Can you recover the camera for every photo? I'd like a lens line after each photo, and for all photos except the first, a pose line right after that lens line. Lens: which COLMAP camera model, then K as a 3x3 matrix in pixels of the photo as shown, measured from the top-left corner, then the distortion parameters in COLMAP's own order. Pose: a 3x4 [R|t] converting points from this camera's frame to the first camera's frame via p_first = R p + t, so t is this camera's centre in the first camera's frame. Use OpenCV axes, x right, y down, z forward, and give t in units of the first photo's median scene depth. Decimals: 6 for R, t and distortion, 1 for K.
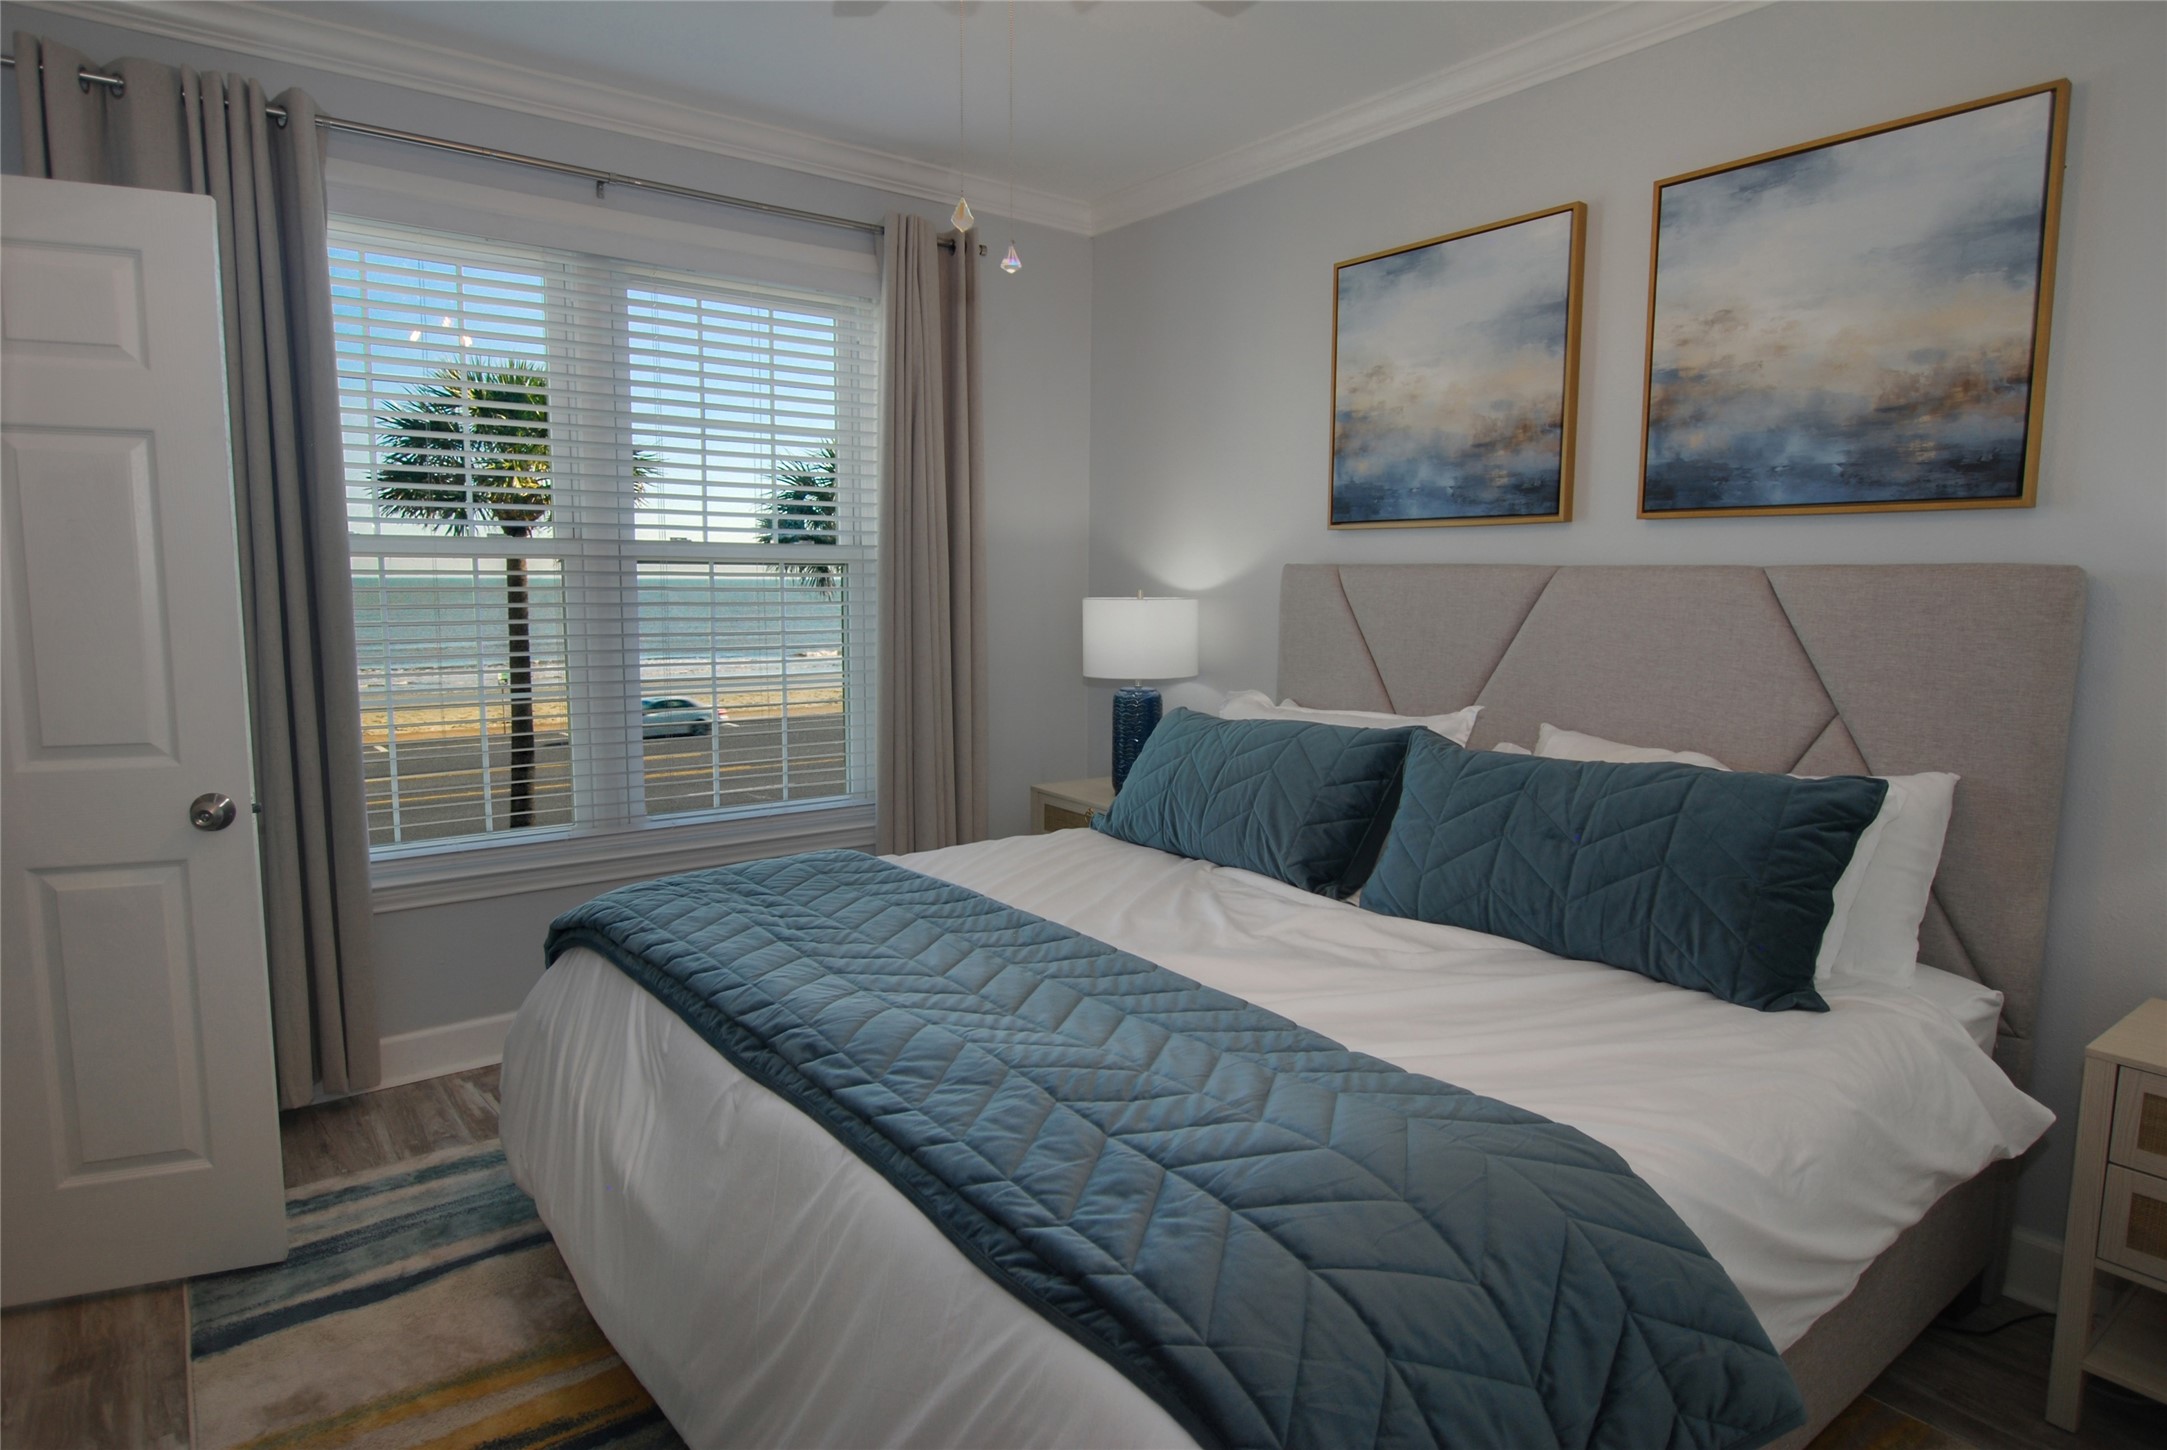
lens RADIAL K [[1206.4, 0, 1088.1], [0, 1206.4, 723.8], [0, 0, 1]] dist [-0.012767, -0.000392]
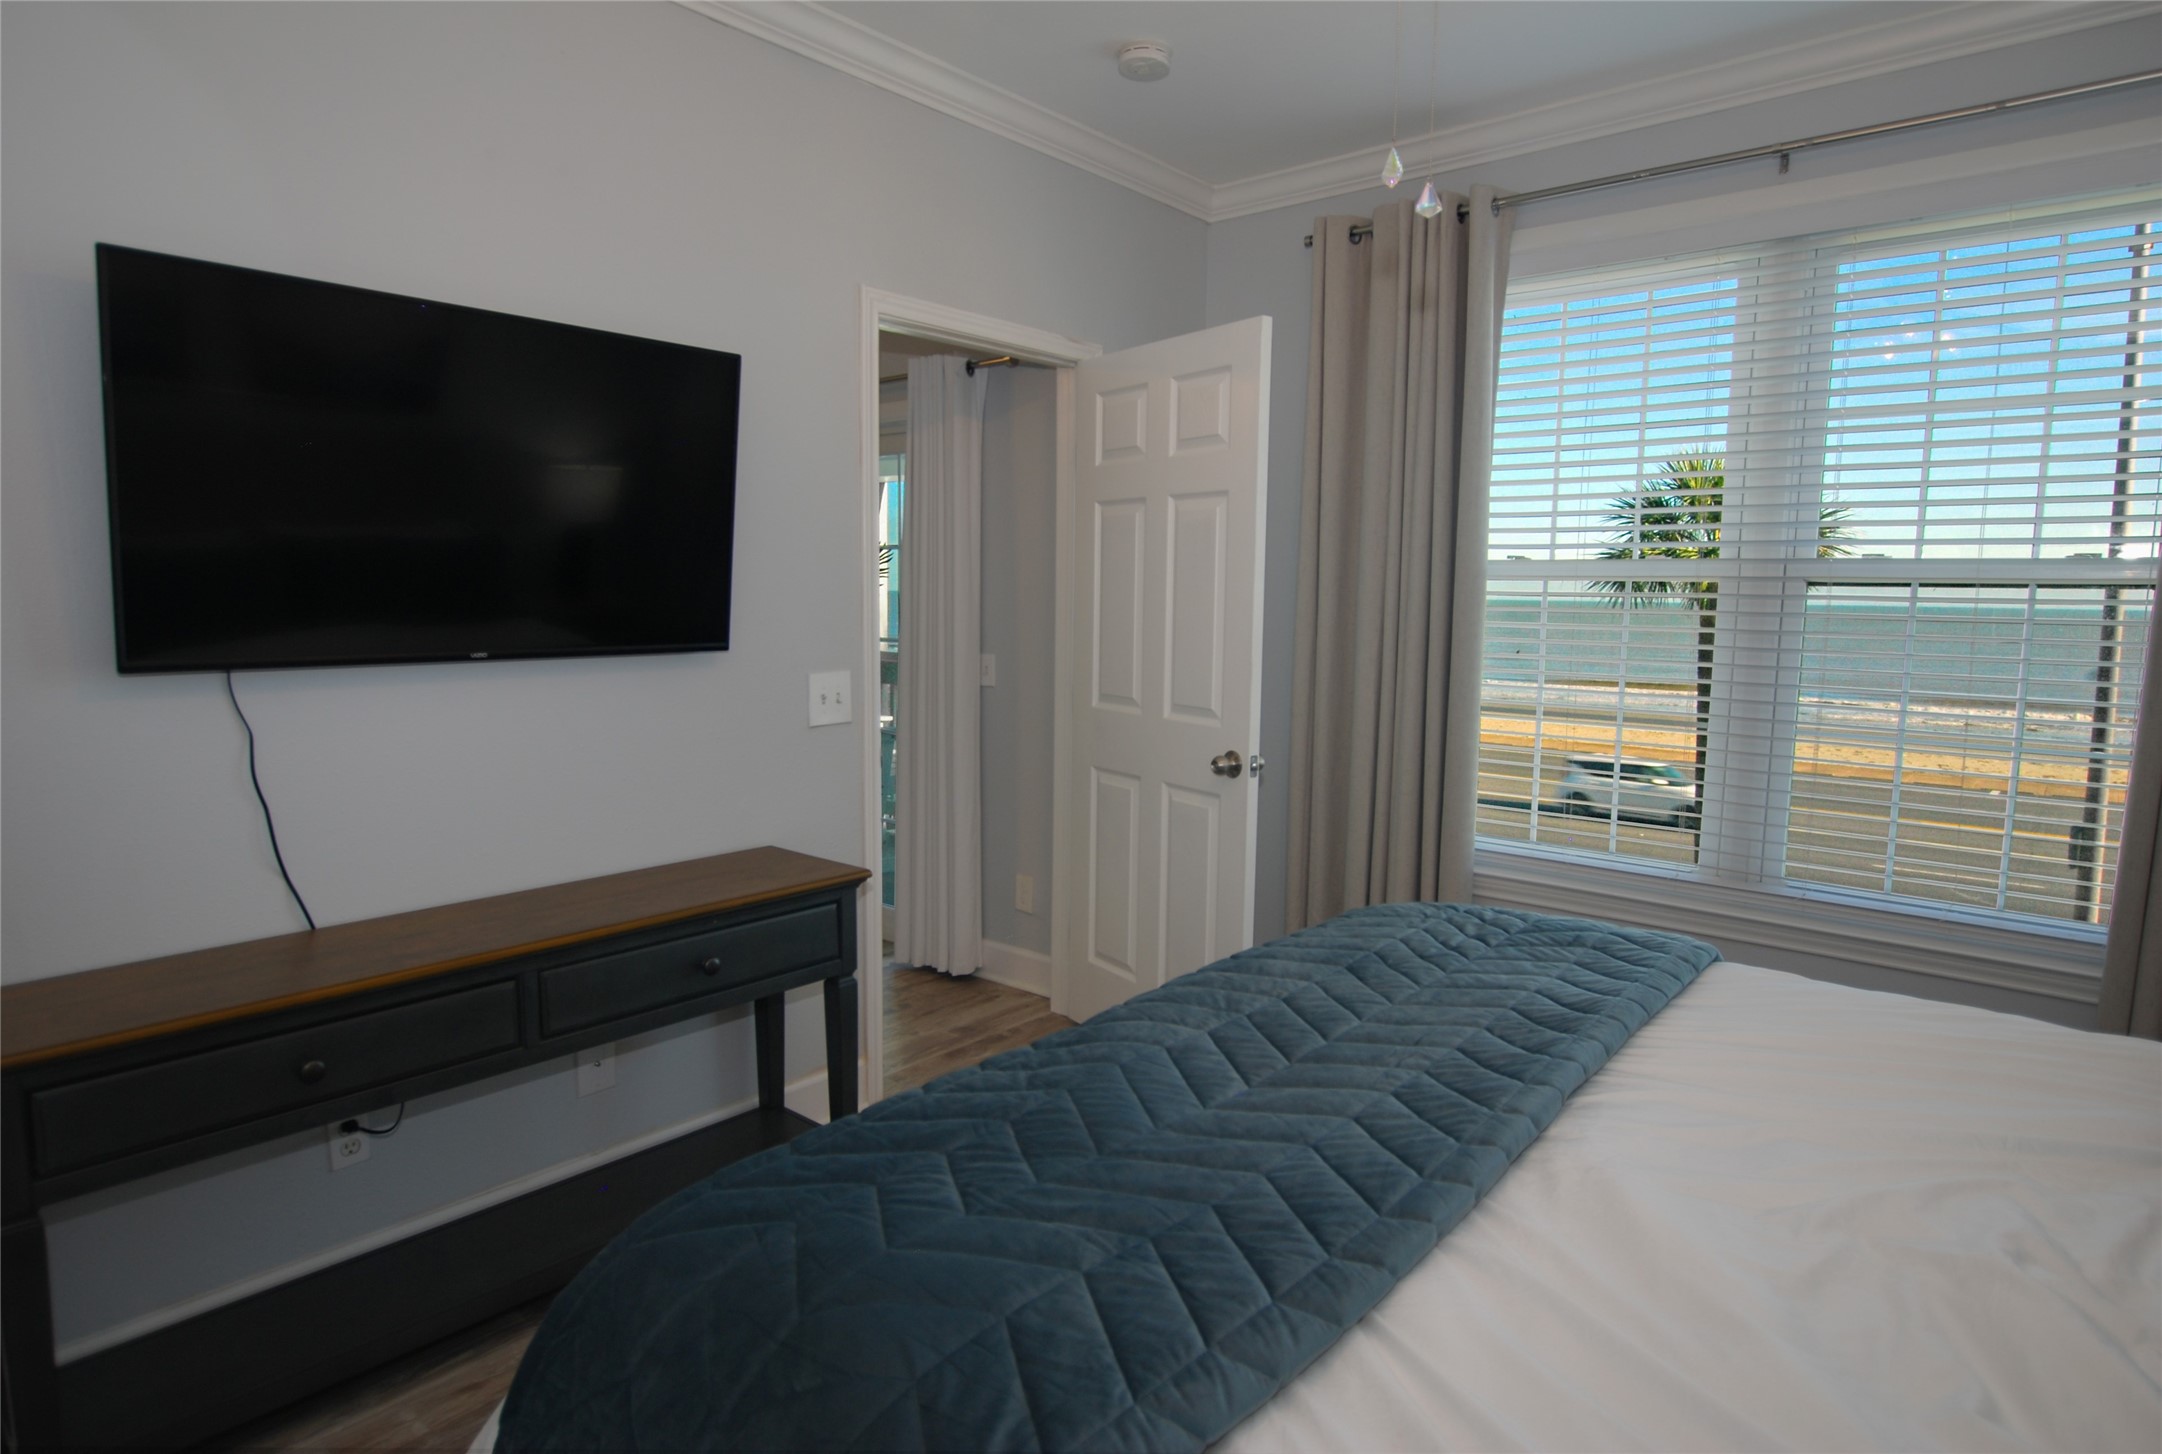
lens RADIAL K [[1217.8, 0, 1081.0], [0, 1217.8, 727.0], [0, 0, 1]] dist [-0.006611, -0.001395]
pose [[0.209651, 0.105777, -0.972038, 0.482613], [-0.129715, 0.988353, 0.079575, -0.046822], [0.969134, 0.109405, 0.220930, 0.419108]]
